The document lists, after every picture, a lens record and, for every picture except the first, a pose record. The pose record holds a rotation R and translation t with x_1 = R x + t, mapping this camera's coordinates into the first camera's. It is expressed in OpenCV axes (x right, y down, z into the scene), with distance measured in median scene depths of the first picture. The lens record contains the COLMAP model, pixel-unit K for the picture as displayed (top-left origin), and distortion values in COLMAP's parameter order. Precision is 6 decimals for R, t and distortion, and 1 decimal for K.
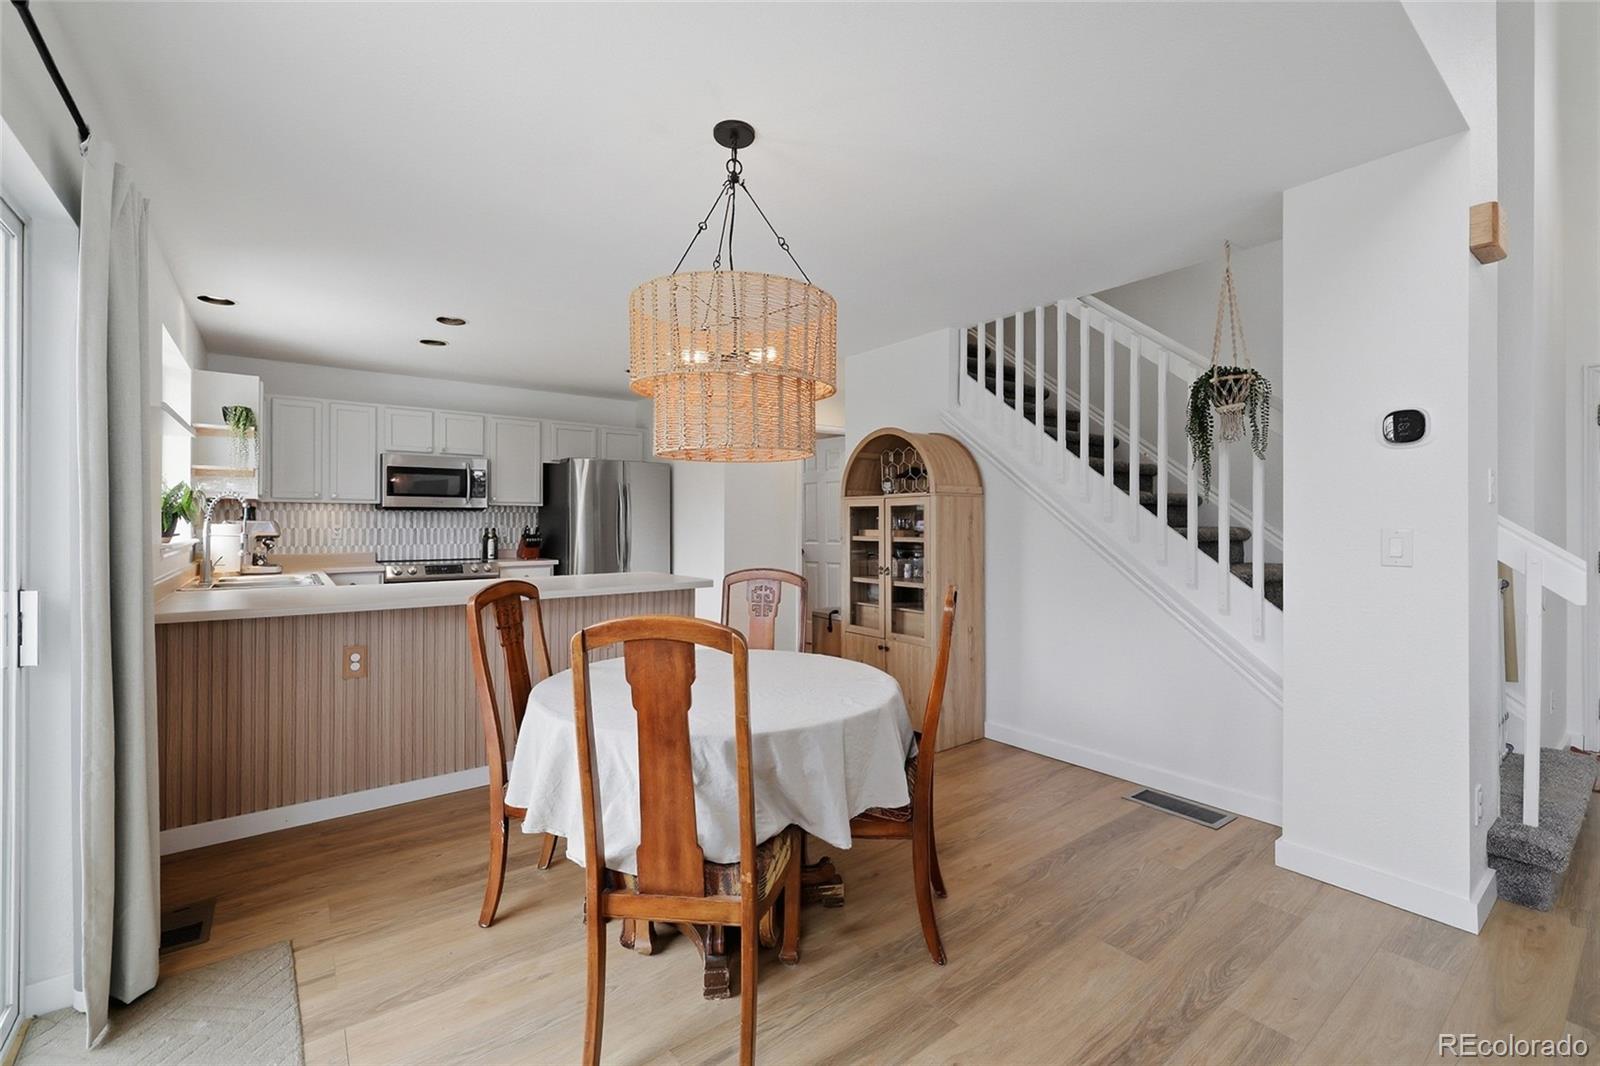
lens RADIAL K [[670.3, 0, 796.8], [0, 670.3, 522.8], [0, 0, 1]] dist [0.000839, 0.000428]
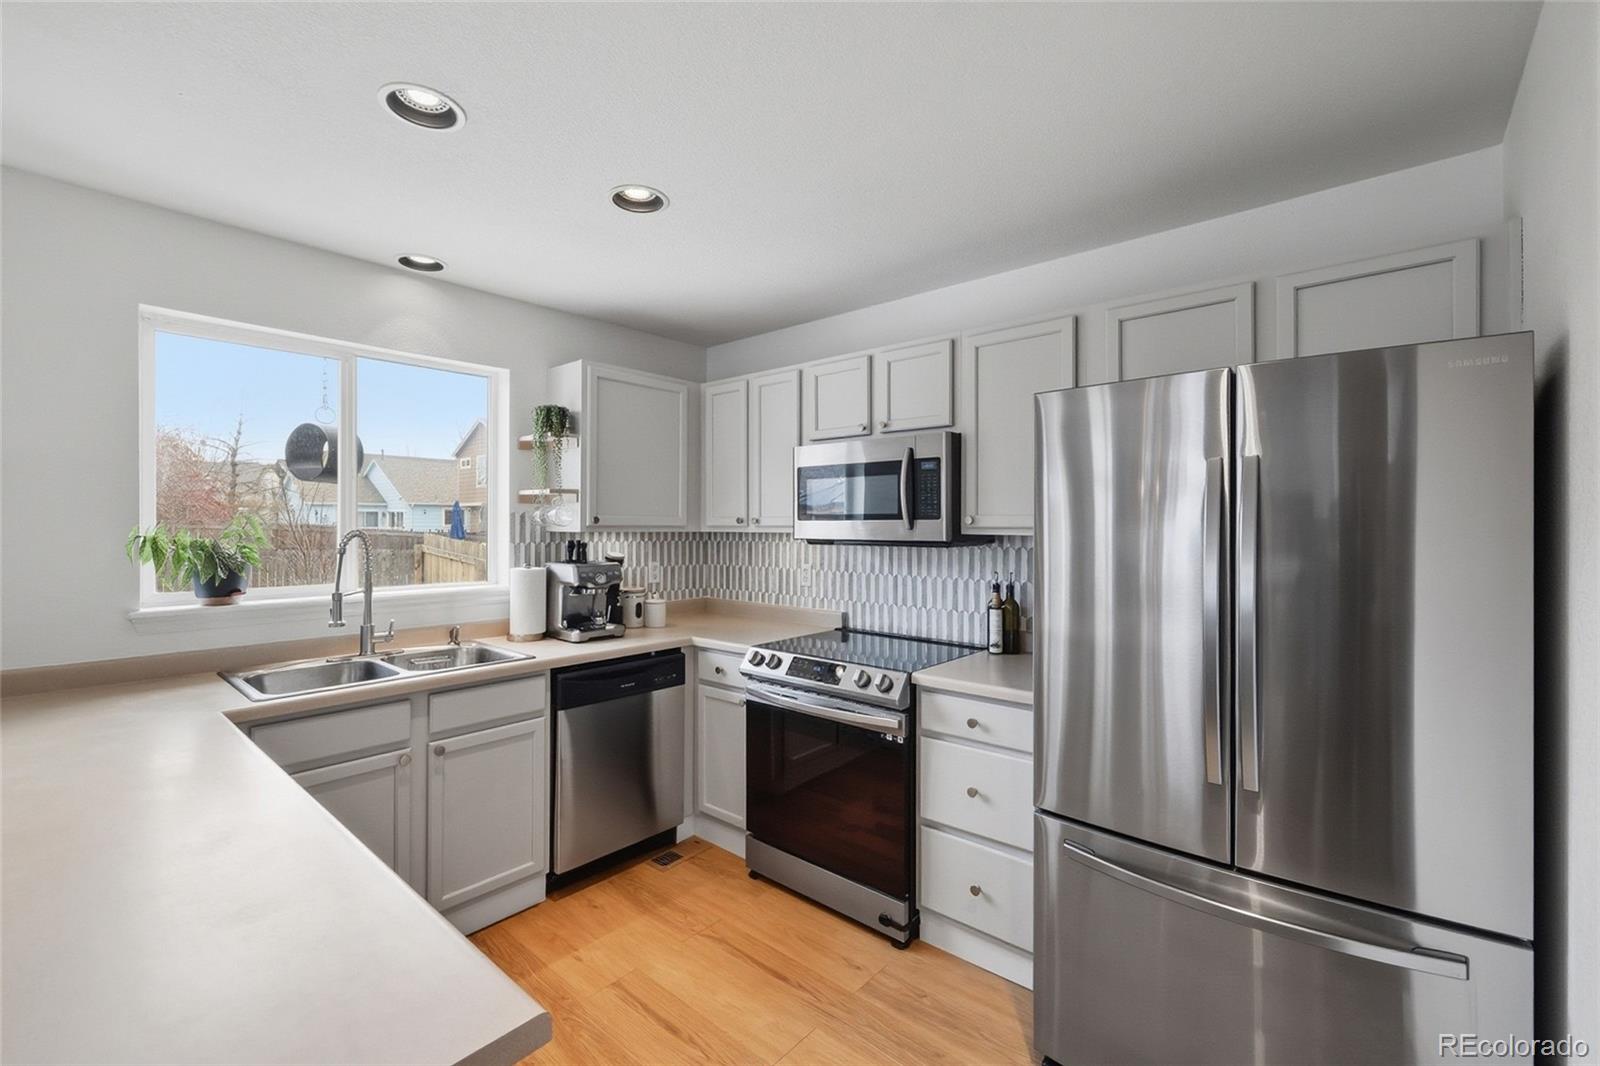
lens RADIAL K [[670.3, 0, 796.8], [0, 670.3, 522.8], [0, 0, 1]] dist [0.000839, 0.000428]
pose [[0.196559, -0.000709, -0.980492, -0.063793], [-0.003674, 0.999992, -0.001460, -0.045181], [0.980485, 0.003889, 0.196555, 1.086565]]
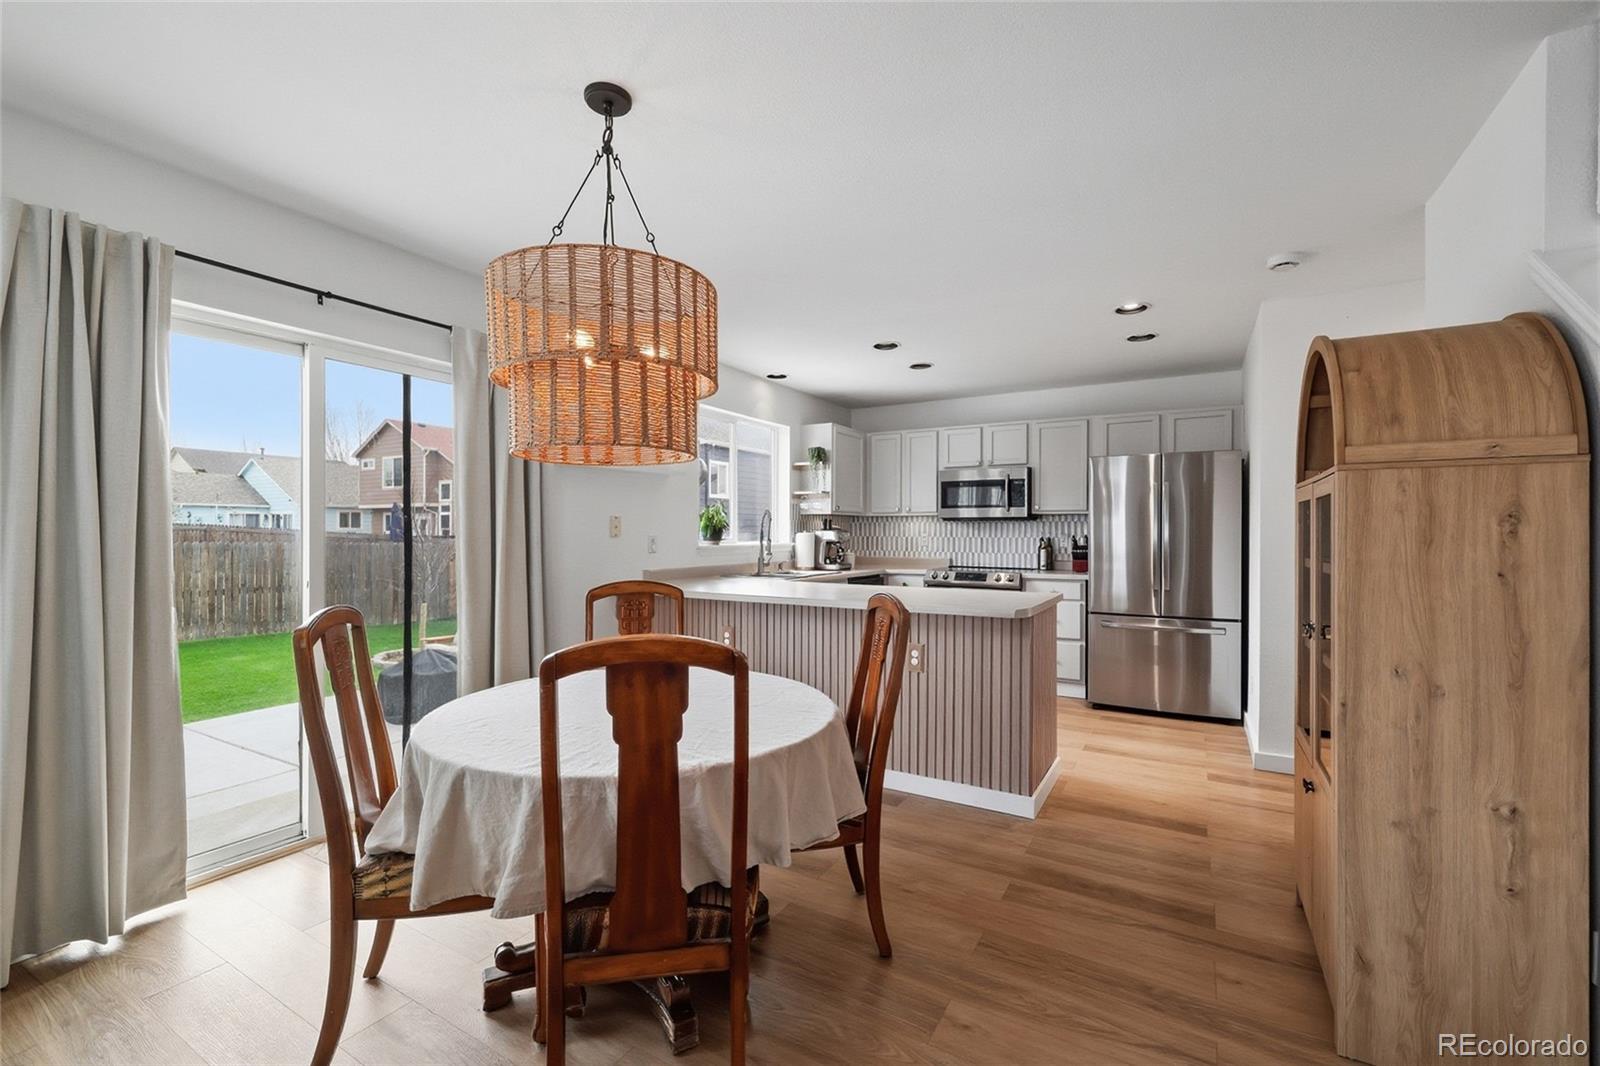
lens RADIAL K [[678.8, 0, 782.3], [0, 678.8, 528.1], [0, 0, 1]] dist [0.016026, 0.000094]
pose [[0.361181, -0.002813, -0.932492, 0.443481], [-0.004459, 0.999979, -0.004744, -0.000139], [0.932485, 0.005871, 0.361161, 0.412077]]
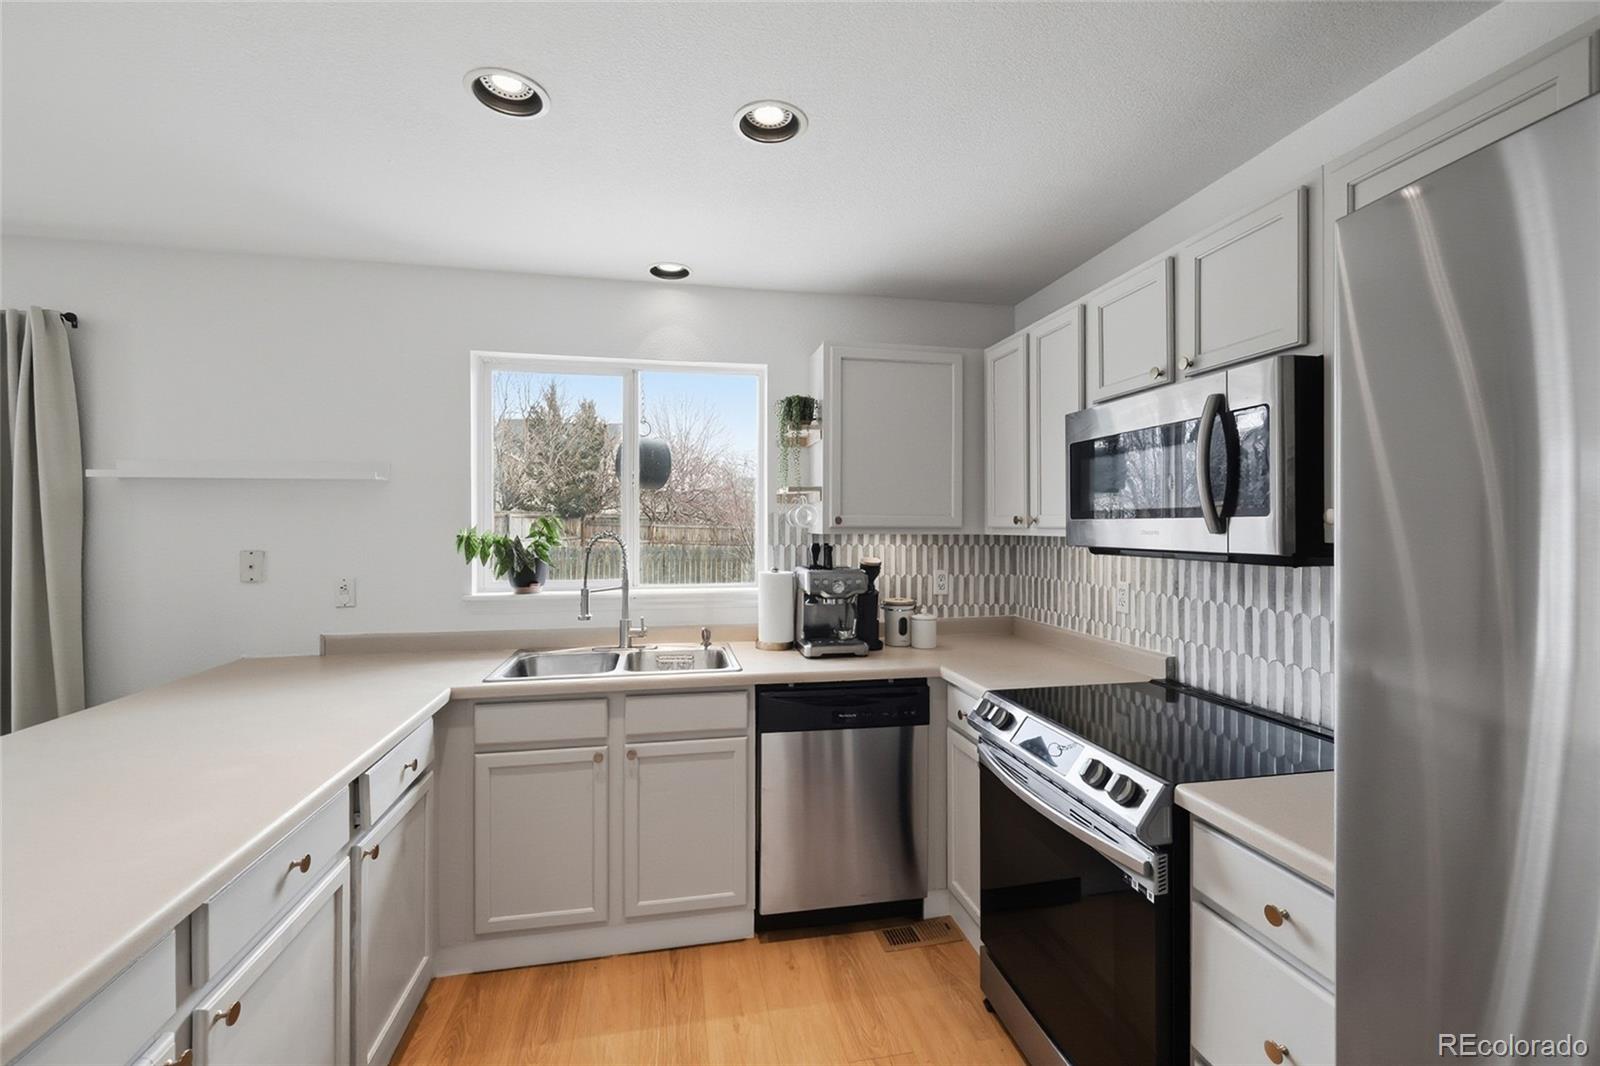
lens RADIAL K [[677.4, 0, 807.8], [0, 677.4, 523.4], [0, 0, 1]] dist [0.000499, 0.000216]
pose [[-0.435895, -0.000592, -0.899997, -0.220835], [-0.000971, 1.000000, -0.000187, -0.045494], [0.899997, 0.000792, -0.435896, 1.268359]]
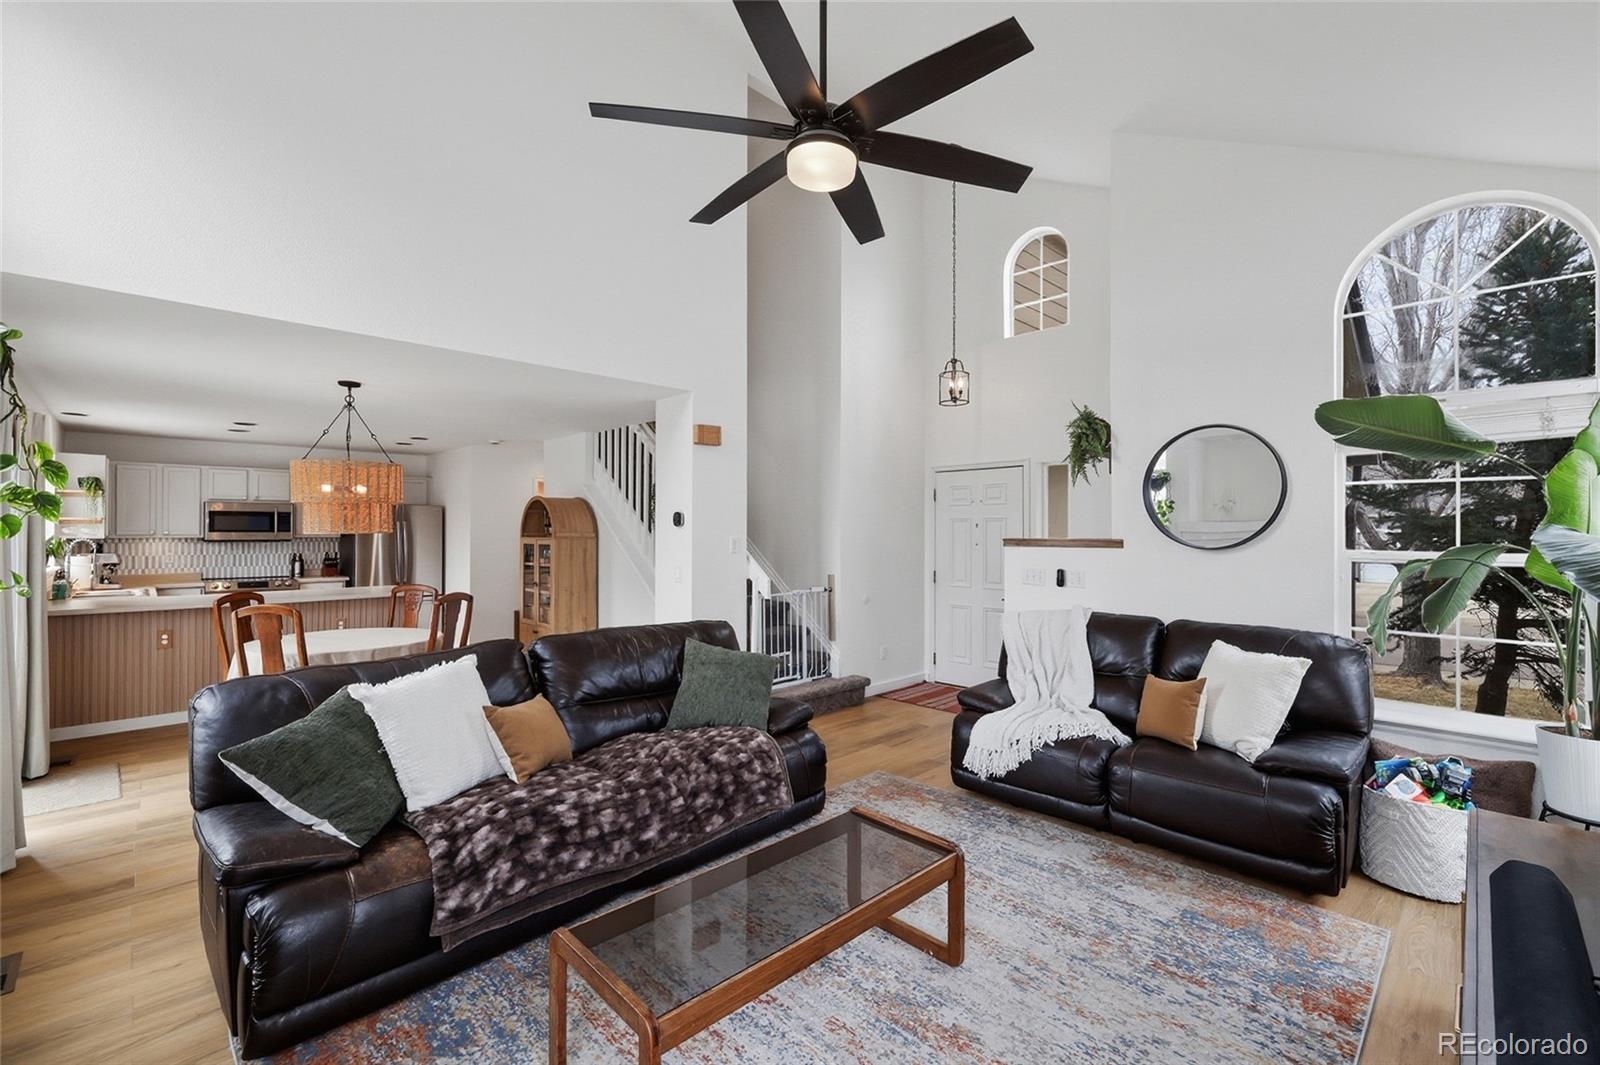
lens RADIAL K [[678.8, 0, 782.3], [0, 678.8, 527.6], [0, 0, 1]] dist [0.016026, 0.000094]
pose [[0.995415, 0.002015, 0.095633, 0.540663], [-0.001548, 0.999987, -0.004951, -0.054553], [-0.095642, 0.004780, 0.995404, -0.658598]]
